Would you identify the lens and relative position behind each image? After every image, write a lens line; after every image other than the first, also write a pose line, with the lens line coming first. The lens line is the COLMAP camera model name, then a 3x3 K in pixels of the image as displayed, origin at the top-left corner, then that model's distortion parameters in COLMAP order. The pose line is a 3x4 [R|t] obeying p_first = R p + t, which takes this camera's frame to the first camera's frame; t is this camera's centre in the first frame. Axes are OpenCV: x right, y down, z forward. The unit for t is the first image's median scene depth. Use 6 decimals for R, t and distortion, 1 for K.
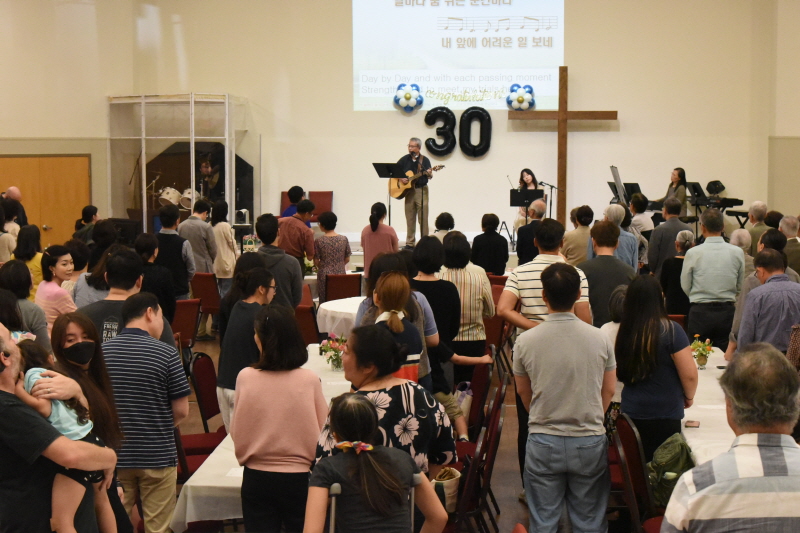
lens RADIAL K [[1492.1, 0, 399.9], [0, 1492.1, 259.6], [0, 0, 1]] dist [-0.013838, 0.000000]
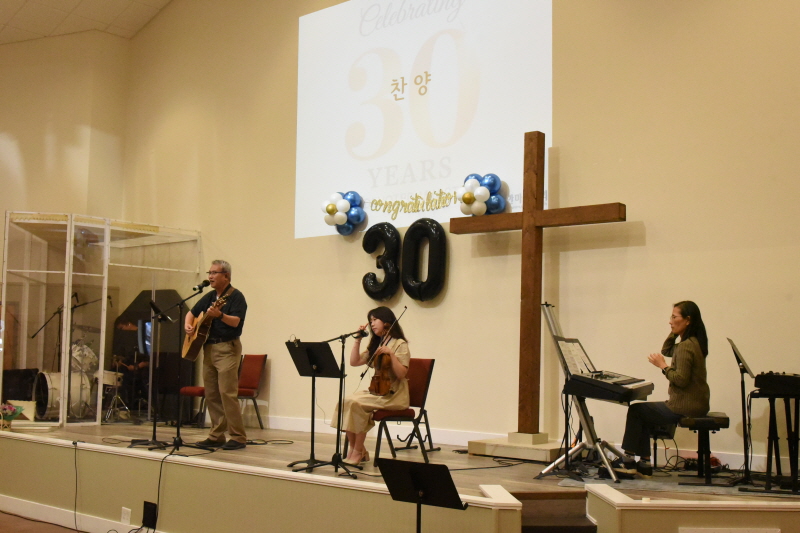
lens RADIAL K [[971.5, 0, 401.6], [0, 971.5, 268.1], [0, 0, 1]] dist [-0.014624, 0.000000]
pose [[0.784817, -0.040572, -0.618399, 0.287616], [-0.069061, 0.985914, -0.152331, -0.021472], [0.615868, 0.162259, 0.770959, 0.691666]]
